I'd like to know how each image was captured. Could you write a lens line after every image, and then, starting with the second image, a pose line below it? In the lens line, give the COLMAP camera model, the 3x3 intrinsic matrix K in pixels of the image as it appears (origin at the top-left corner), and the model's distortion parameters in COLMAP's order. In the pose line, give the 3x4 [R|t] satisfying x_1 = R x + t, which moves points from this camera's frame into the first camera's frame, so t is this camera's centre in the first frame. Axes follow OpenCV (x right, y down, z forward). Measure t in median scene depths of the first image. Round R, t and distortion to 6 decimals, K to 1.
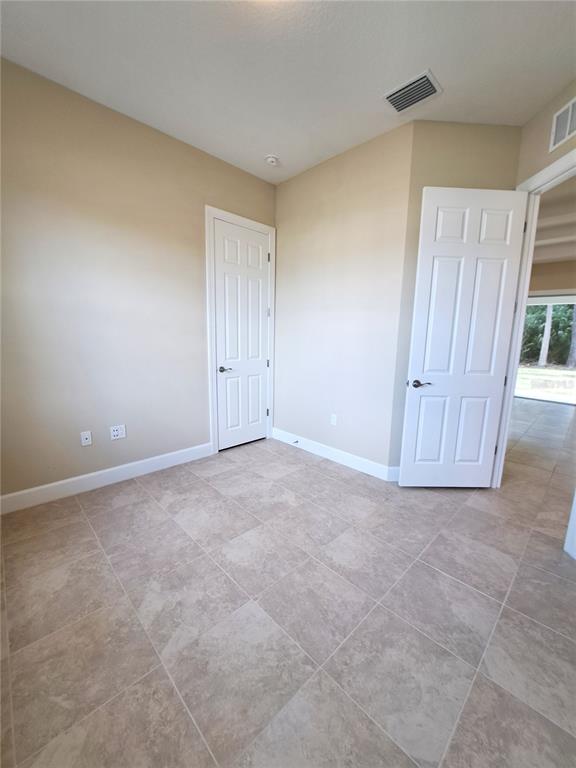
lens RADIAL K [[307.2, 0, 292.5], [0, 307.2, 383.1], [0, 0, 1]] dist [-0.013392, -0.000298]
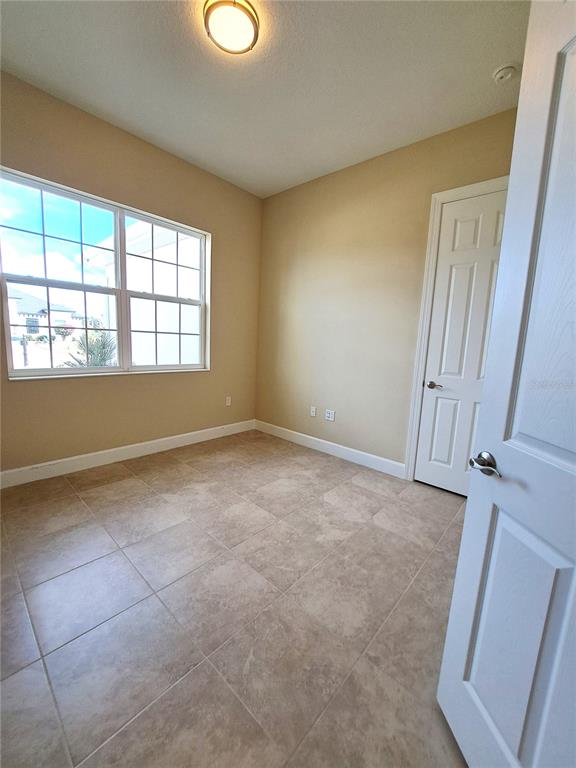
lens RADIAL K [[307.2, 0, 289.8], [0, 307.2, 383.8], [0, 0, 1]] dist [-0.013392, -0.000298]
pose [[0.061254, 0.122471, -0.990580, 0.917362], [-0.202577, 0.973314, 0.107809, -0.098107], [0.977349, 0.194065, 0.084429, 0.928466]]
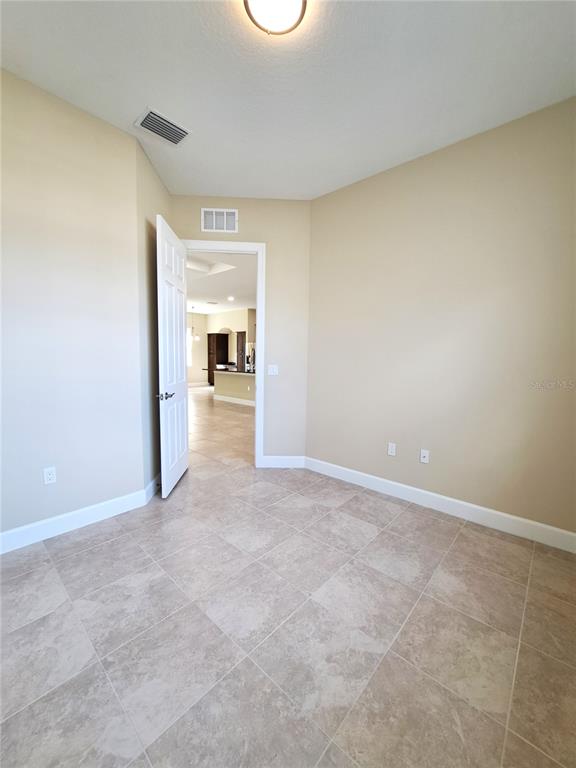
lens RADIAL K [[307.2, 0, 295.5], [0, 307.2, 381.9], [0, 0, 1]] dist [-0.013392, -0.000298]
pose [[-0.075497, -0.111908, 0.990846, -0.862435], [0.136581, 0.983156, 0.121447, -0.142727], [-0.987748, 0.144499, -0.058941, 0.774426]]
